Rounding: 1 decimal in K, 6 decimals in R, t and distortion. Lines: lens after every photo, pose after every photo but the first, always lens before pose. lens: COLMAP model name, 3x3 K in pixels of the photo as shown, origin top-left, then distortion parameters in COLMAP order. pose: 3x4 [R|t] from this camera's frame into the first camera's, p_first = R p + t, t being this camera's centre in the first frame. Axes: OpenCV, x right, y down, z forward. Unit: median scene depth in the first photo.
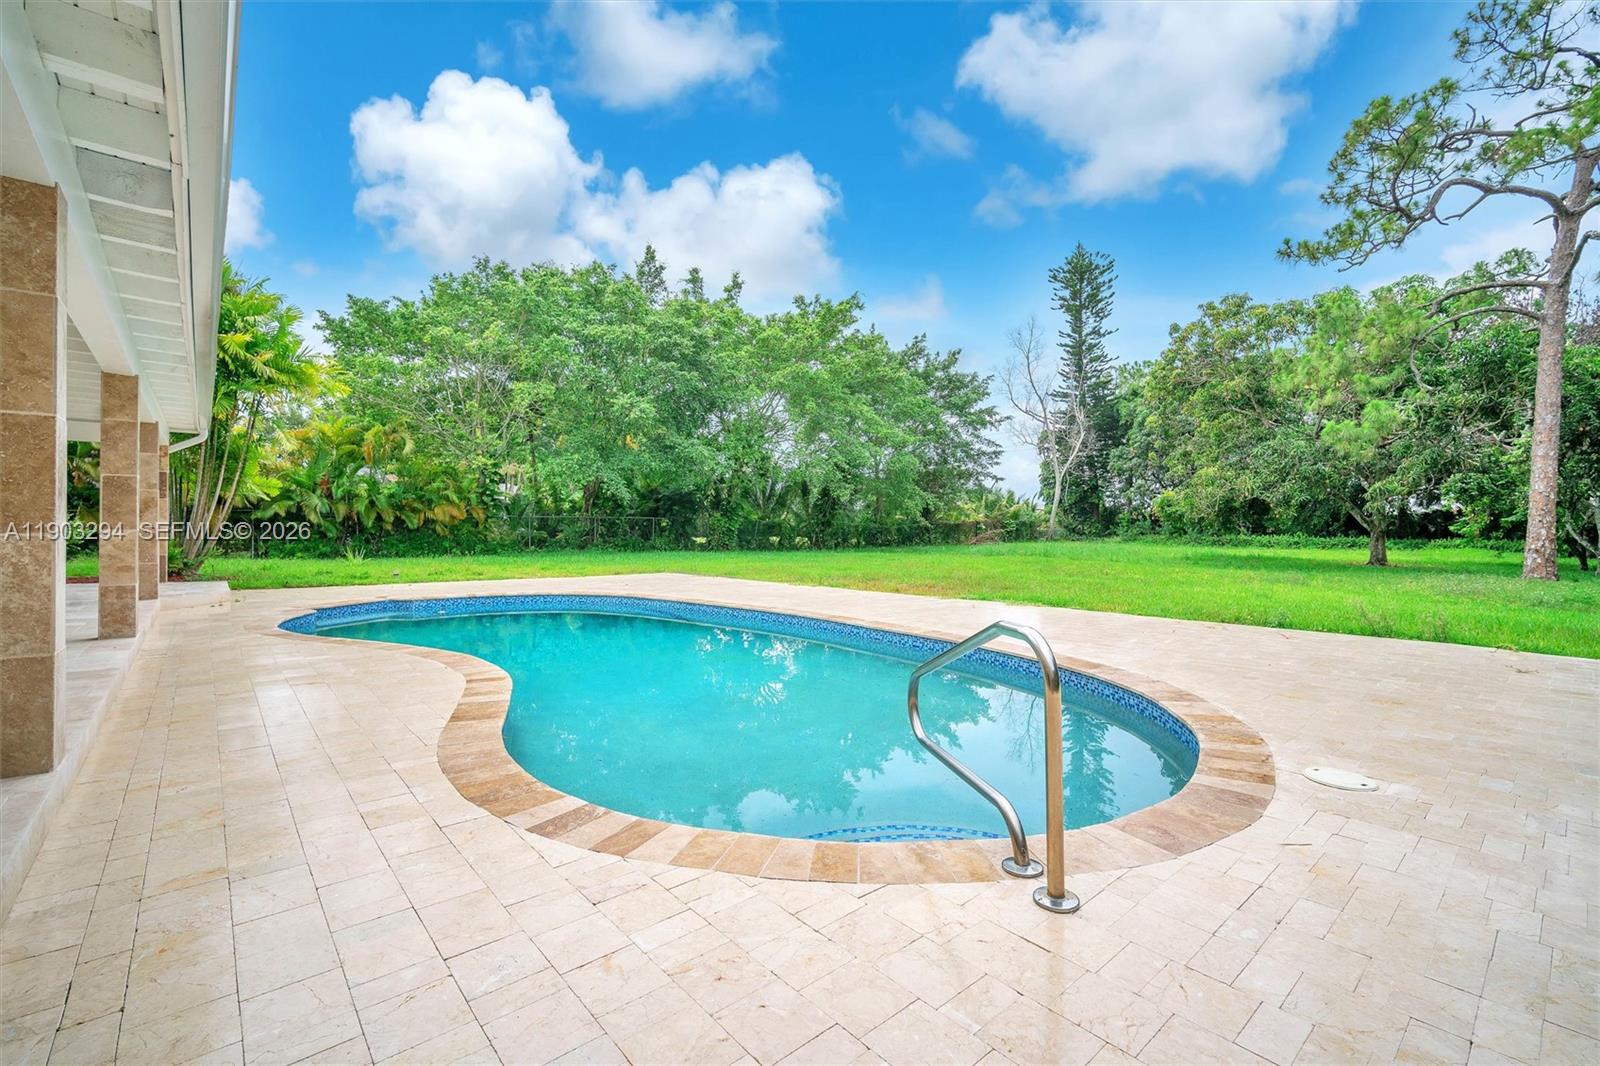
lens RADIAL K [[709.4, 0, 799.2], [0, 709.4, 526.5], [0, 0, 1]] dist [-0.009056, 0.000793]
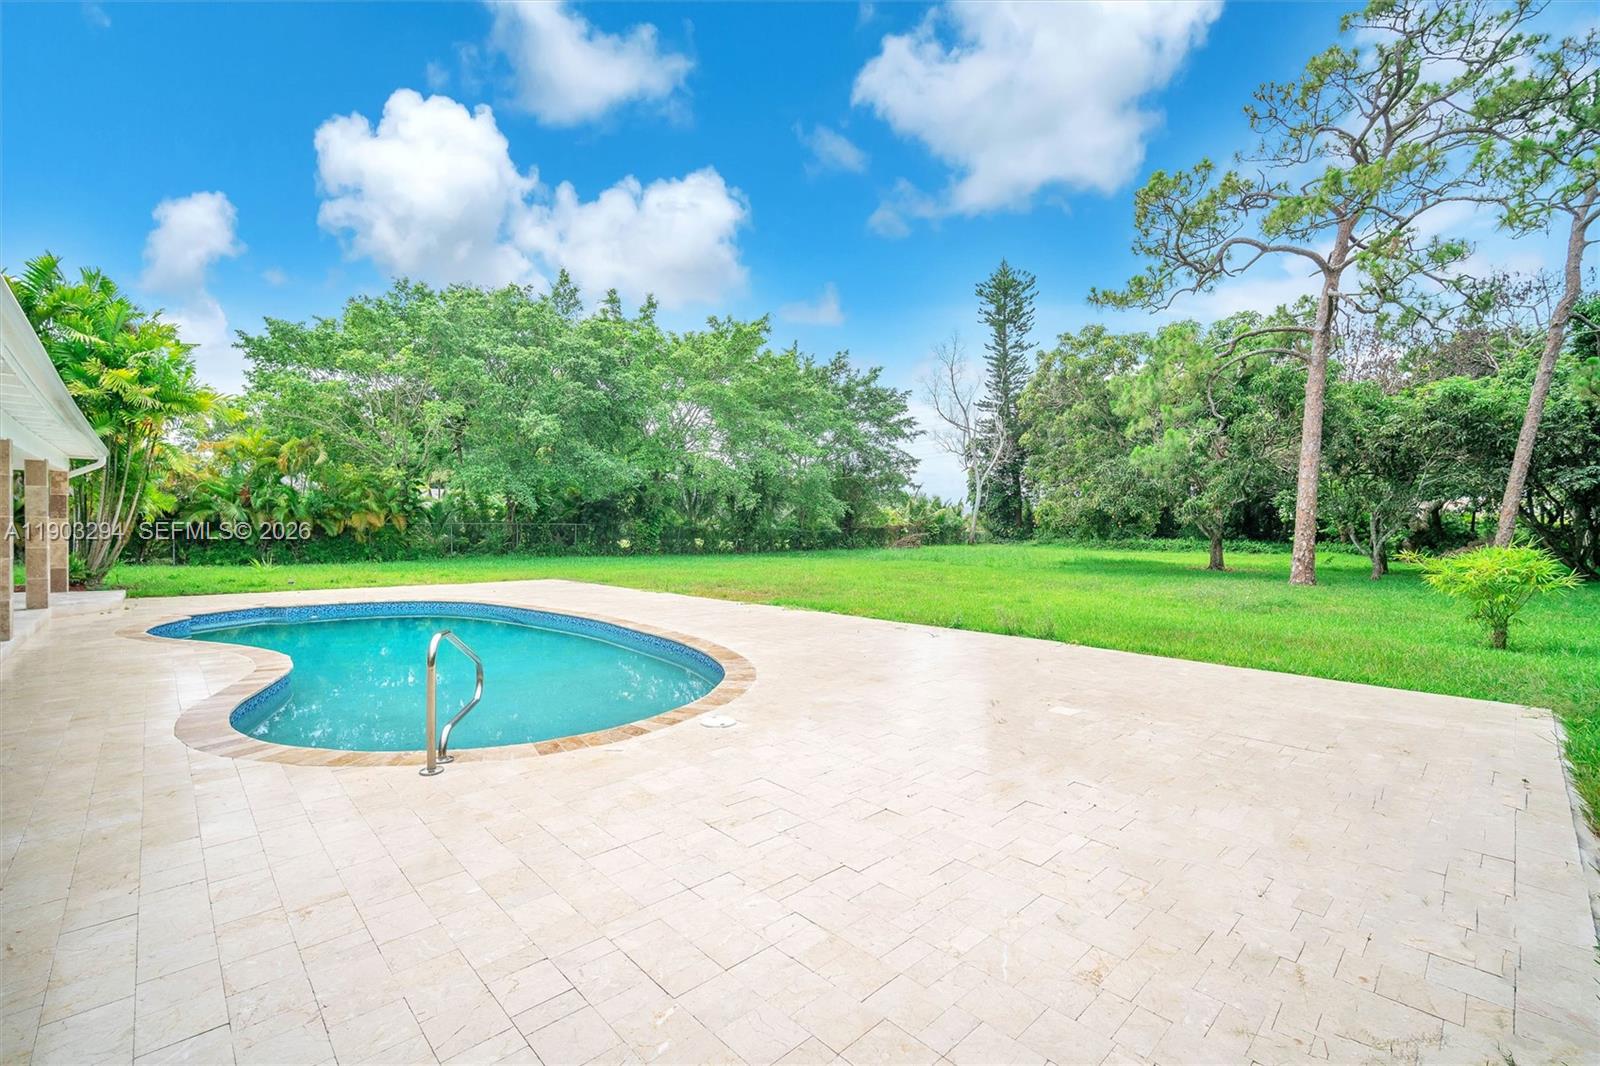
lens RADIAL K [[701.4, 0, 792.8], [0, 701.4, 531.5], [0, 0, 1]] dist [-0.002332, 0.000029]
pose [[0.999108, 0.000807, 0.042210, 0.085994], [-0.001116, 0.999973, 0.007291, -0.010762], [-0.042203, -0.007332, 0.999082, -0.067115]]
